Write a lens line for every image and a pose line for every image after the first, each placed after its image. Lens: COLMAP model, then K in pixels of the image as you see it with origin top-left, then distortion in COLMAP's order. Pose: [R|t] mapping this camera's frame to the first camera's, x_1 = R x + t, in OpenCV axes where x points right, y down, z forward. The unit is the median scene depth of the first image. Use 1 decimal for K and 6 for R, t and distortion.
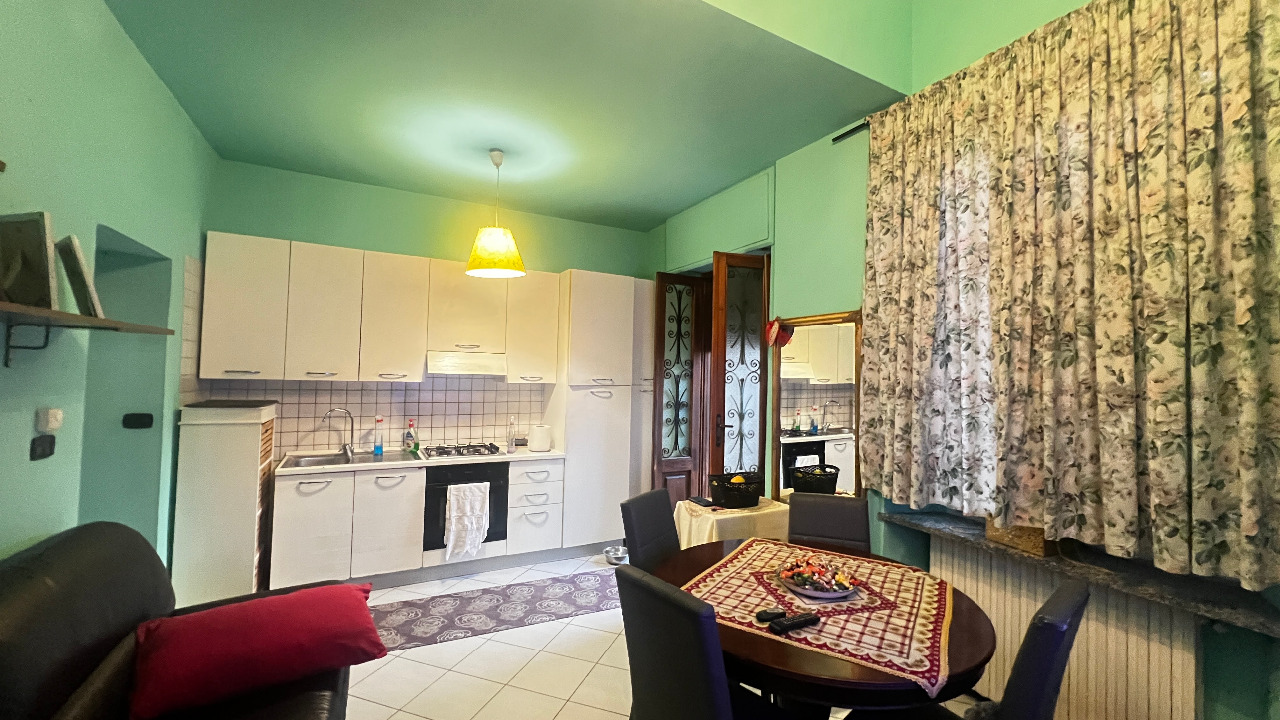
lens RADIAL K [[510.9, 0, 634.5], [0, 510.9, 357.1], [0, 0, 1]] dist [-0.001951, -0.000183]
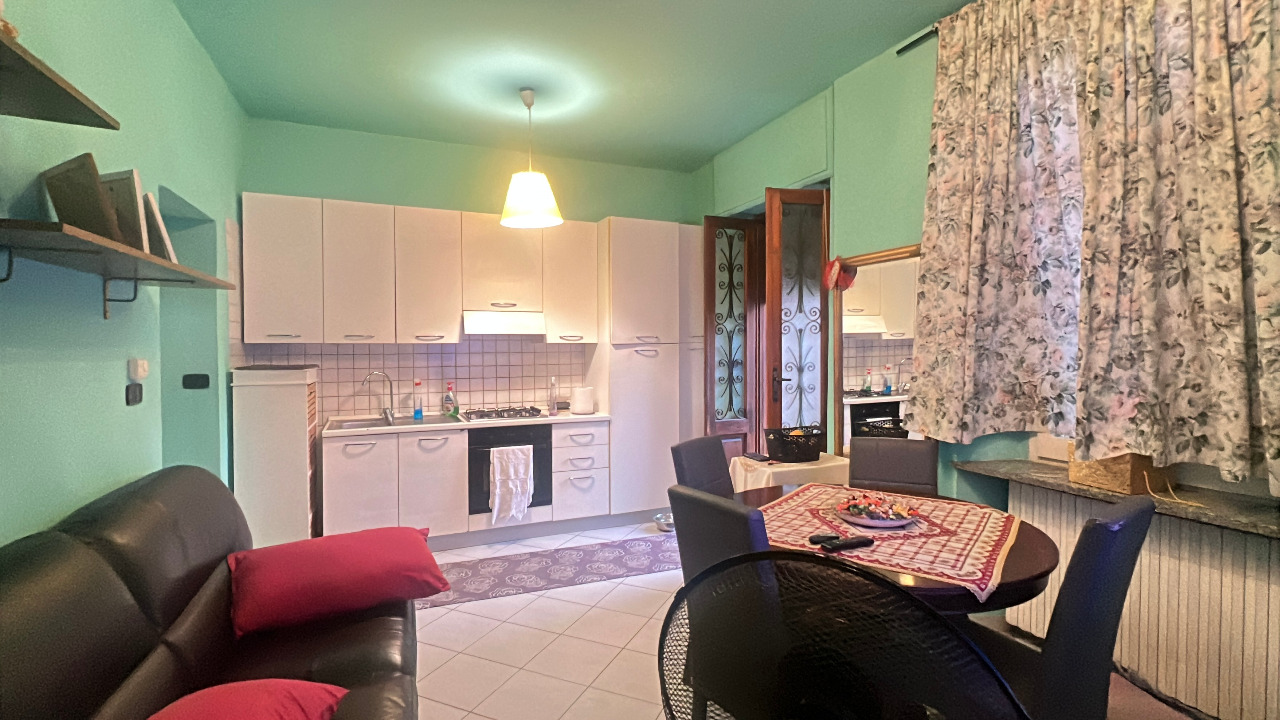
lens RADIAL K [[587.3, 0, 631.8], [0, 587.3, 355.5], [0, 0, 1]] dist [-0.001882, 0.001918]
pose [[0.995934, -0.026953, -0.085954, -0.000451], [0.031042, 0.998431, 0.046598, 0.041420], [0.084563, -0.049077, 0.995209, -0.087489]]
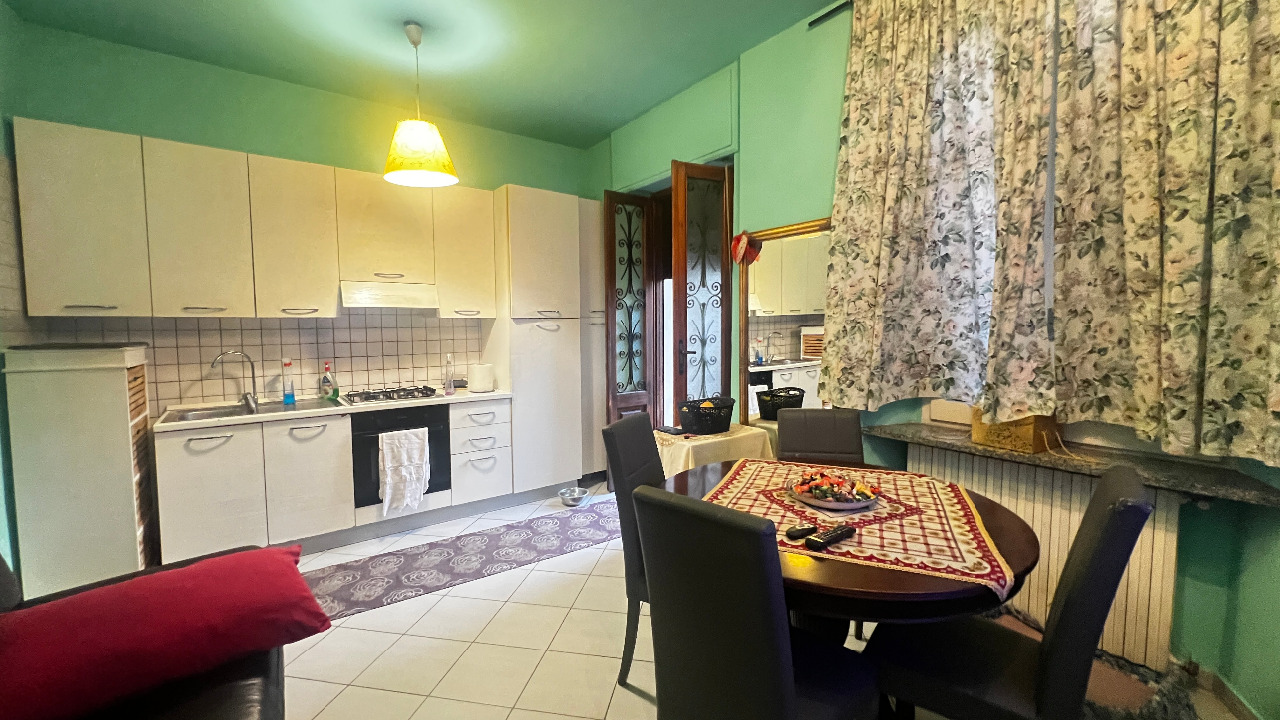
lens RADIAL K [[510.9, 0, 635.0], [0, 510.9, 357.6], [0, 0, 1]] dist [-0.001951, -0.000183]
pose [[0.988301, -0.041210, 0.146840, -0.069193], [0.026868, 0.994789, 0.098350, 0.059826], [-0.150128, -0.093254, 0.984259, 0.108716]]
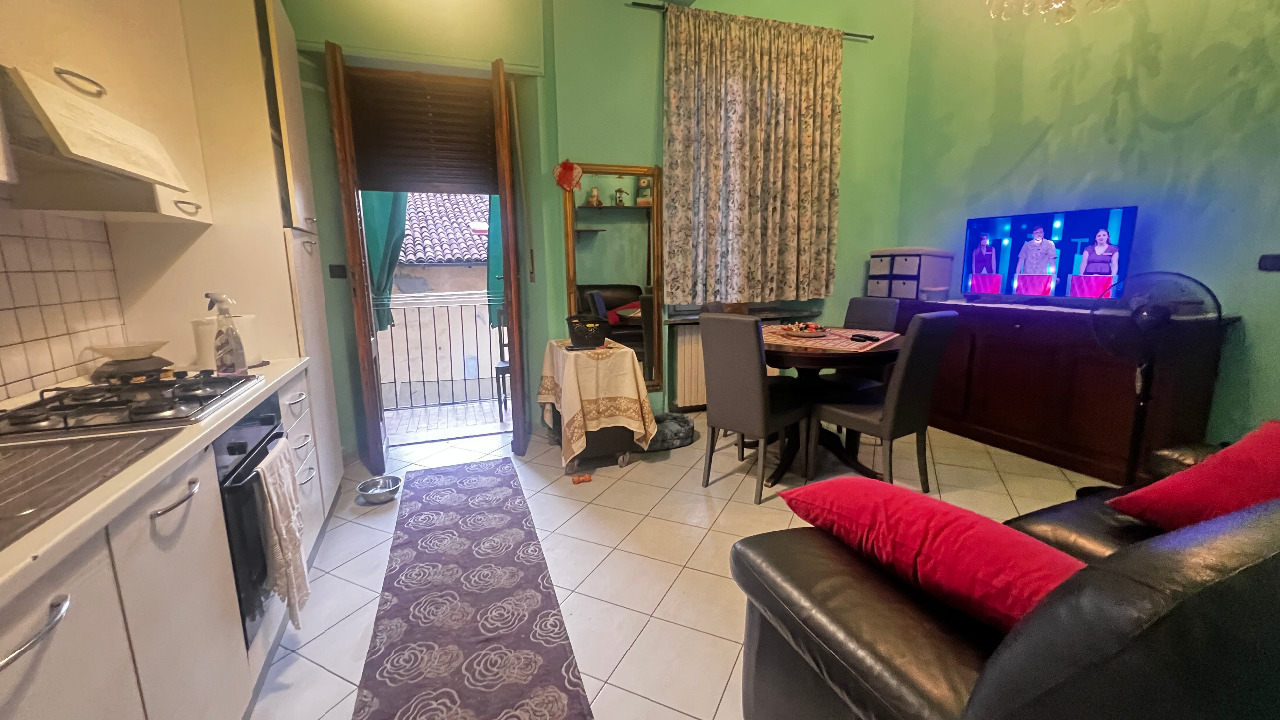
lens RADIAL K [[510.9, 0, 633.7], [0, 510.9, 359.2], [0, 0, 1]] dist [-0.001951, -0.000183]
pose [[0.125367, -0.203479, 0.971020, -0.849808], [-0.010817, 0.978403, 0.206423, 0.107139], [-0.992051, -0.036382, 0.120459, 0.827533]]
